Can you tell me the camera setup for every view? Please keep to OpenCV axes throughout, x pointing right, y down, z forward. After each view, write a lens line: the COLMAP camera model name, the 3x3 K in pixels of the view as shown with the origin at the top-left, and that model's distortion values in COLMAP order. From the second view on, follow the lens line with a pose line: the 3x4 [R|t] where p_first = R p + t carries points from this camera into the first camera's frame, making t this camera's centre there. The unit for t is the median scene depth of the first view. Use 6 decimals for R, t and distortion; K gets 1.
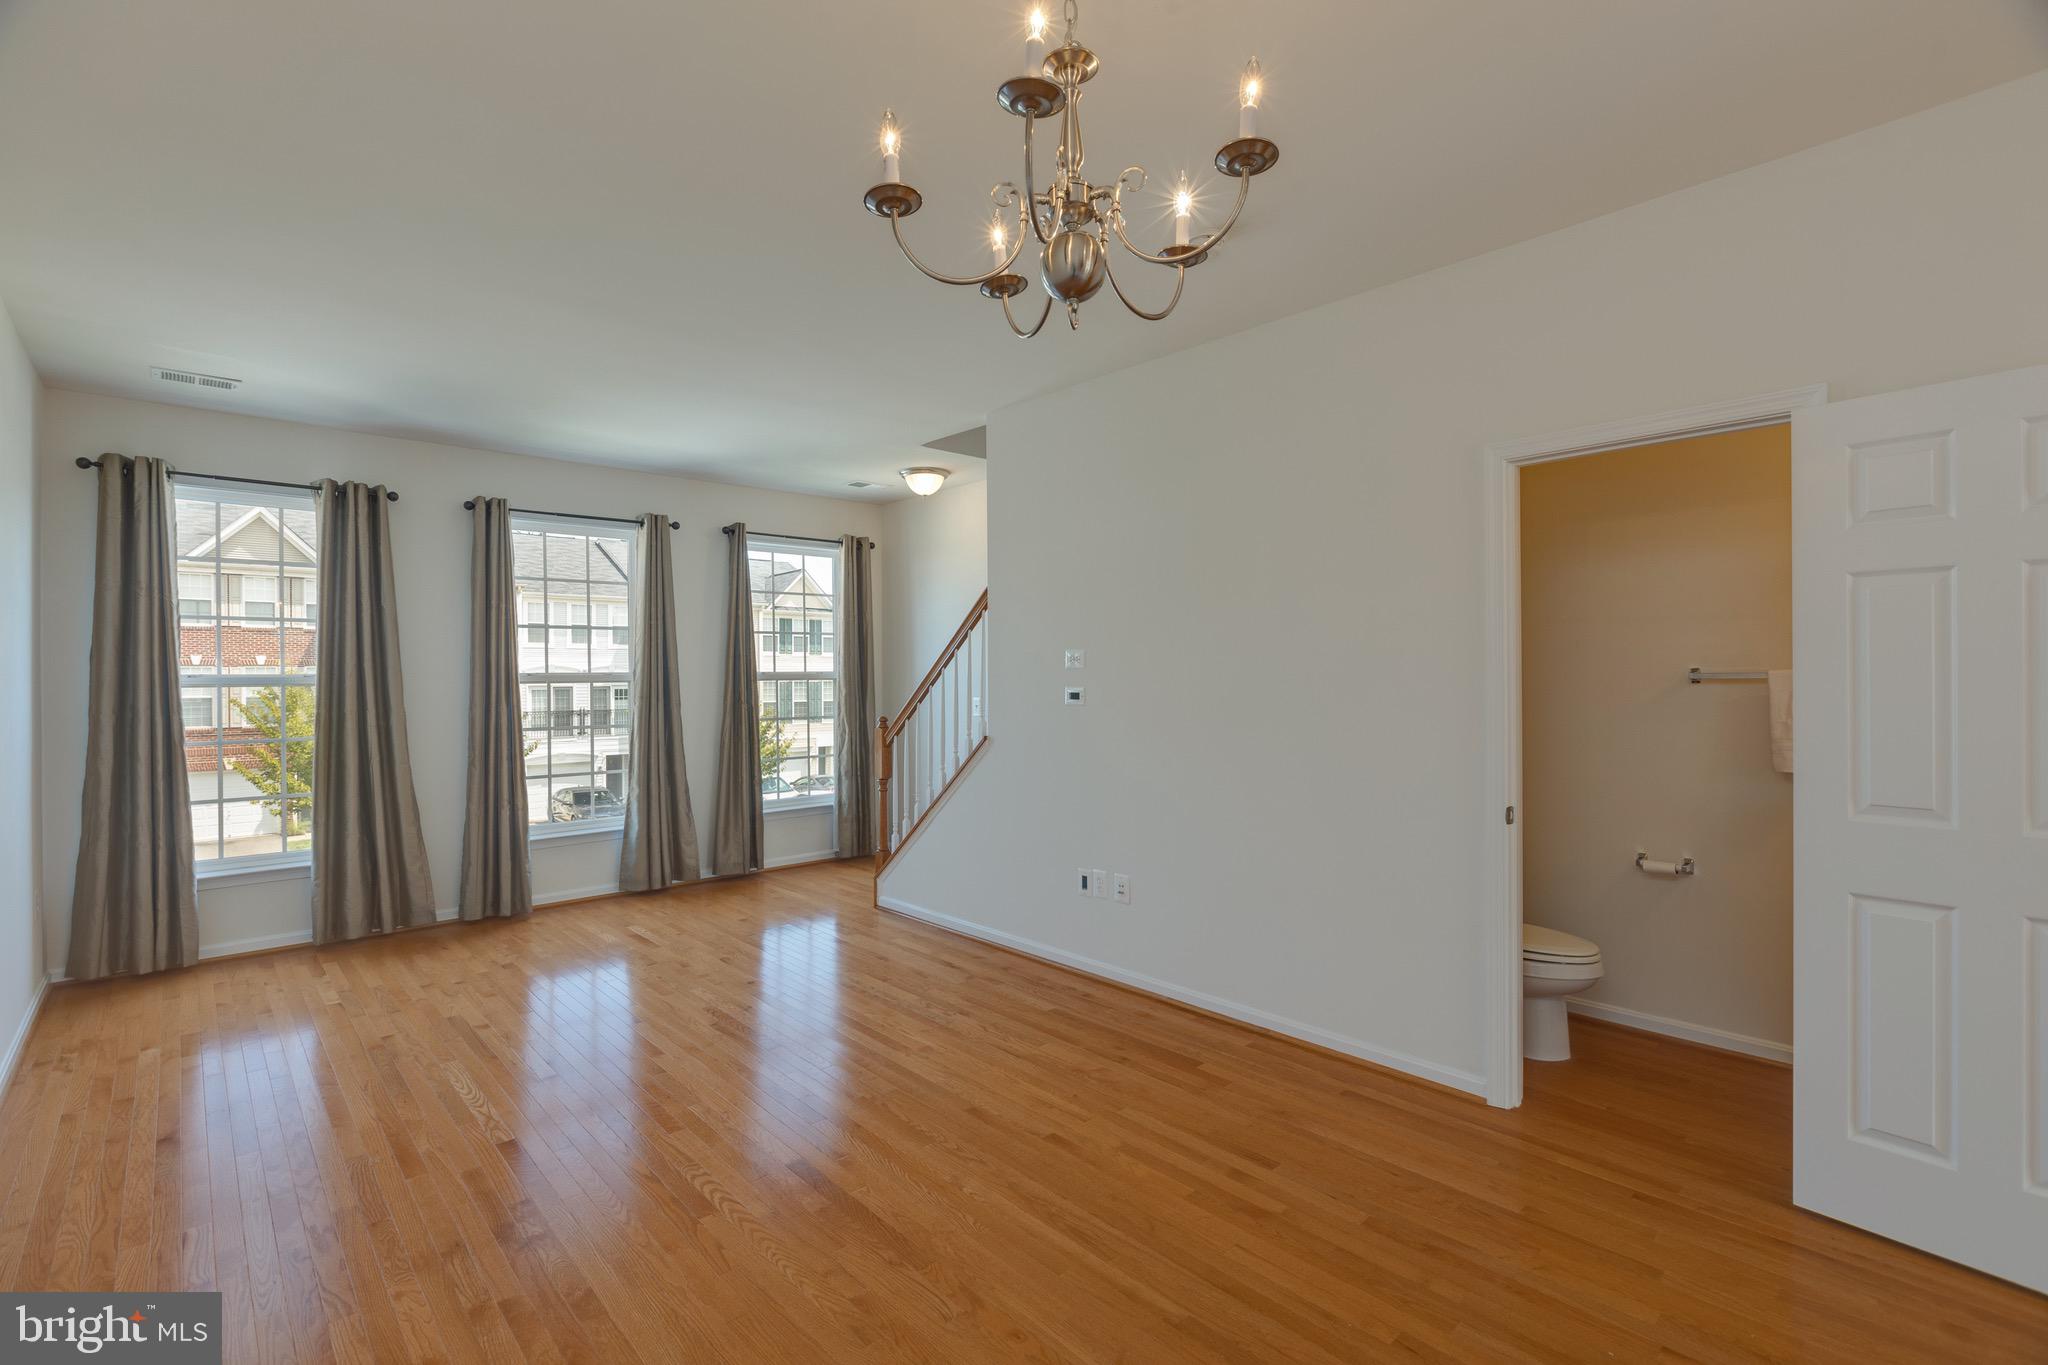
lens RADIAL K [[918.8, 0, 1023.8], [0, 918.8, 688.2], [0, 0, 1]] dist [-0.002806, -0.001587]
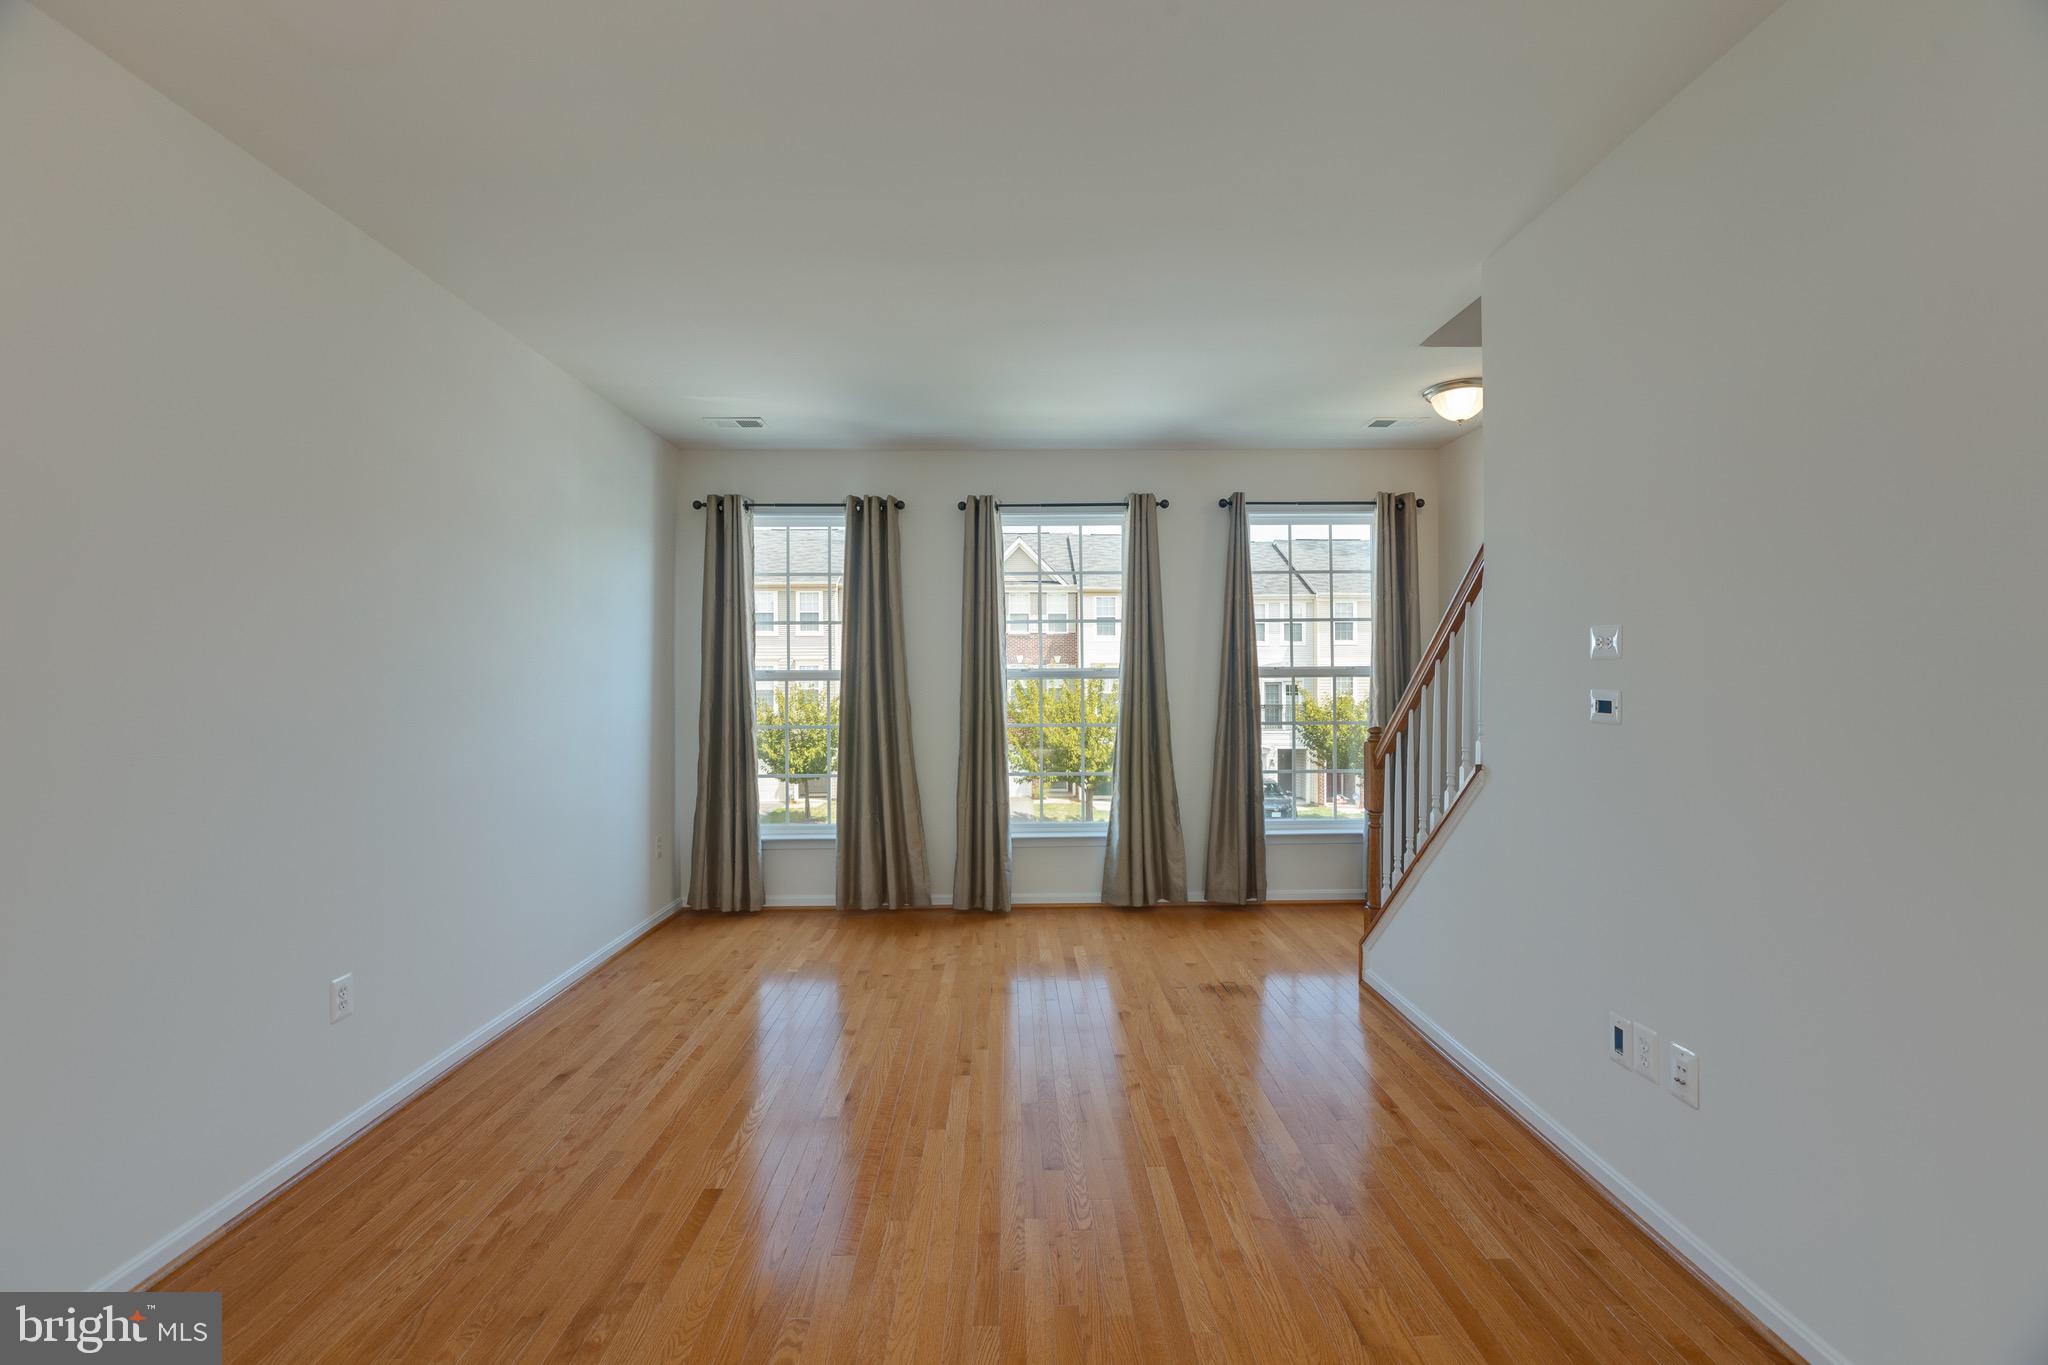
lens RADIAL K [[918.8, 0, 1027.1], [0, 918.8, 678.0], [0, 0, 1]] dist [-0.002806, -0.001587]
pose [[0.747340, 0.004994, -0.664424, 0.146024], [-0.009534, 0.999949, -0.003207, -0.003514], [0.664374, 0.008732, 0.747349, 0.298062]]
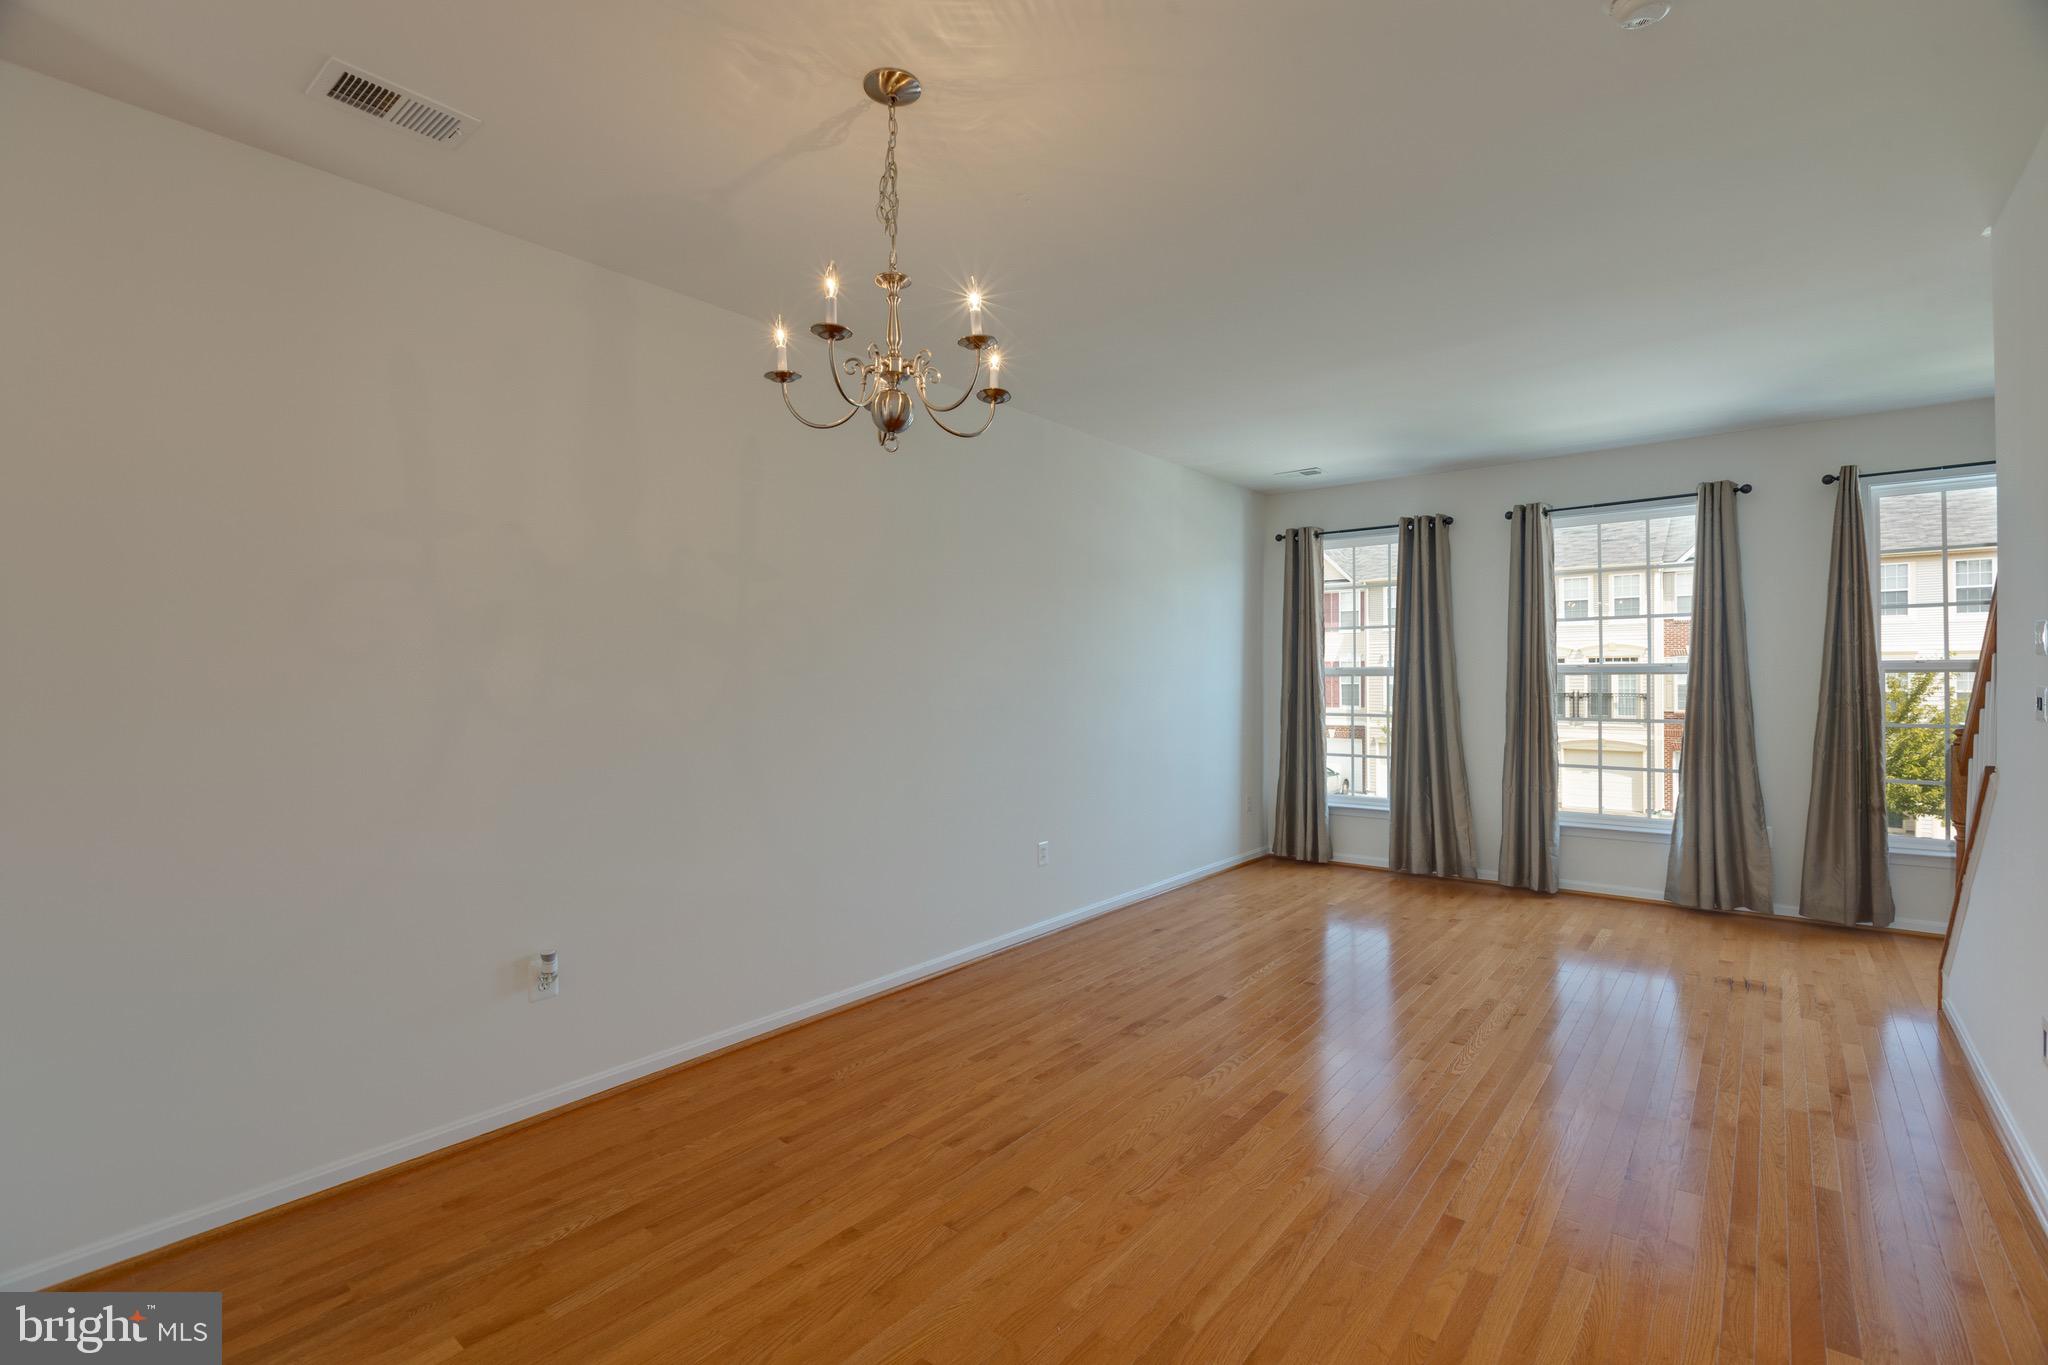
lens RADIAL K [[918.8, 0, 1025.4], [0, 918.8, 682.9], [0, 0, 1]] dist [-0.002806, -0.001587]
pose [[0.140660, 0.014678, -0.989949, 0.451761], [-0.007217, 0.999879, 0.013799, -0.006422], [0.990032, 0.005203, 0.140749, 0.278139]]
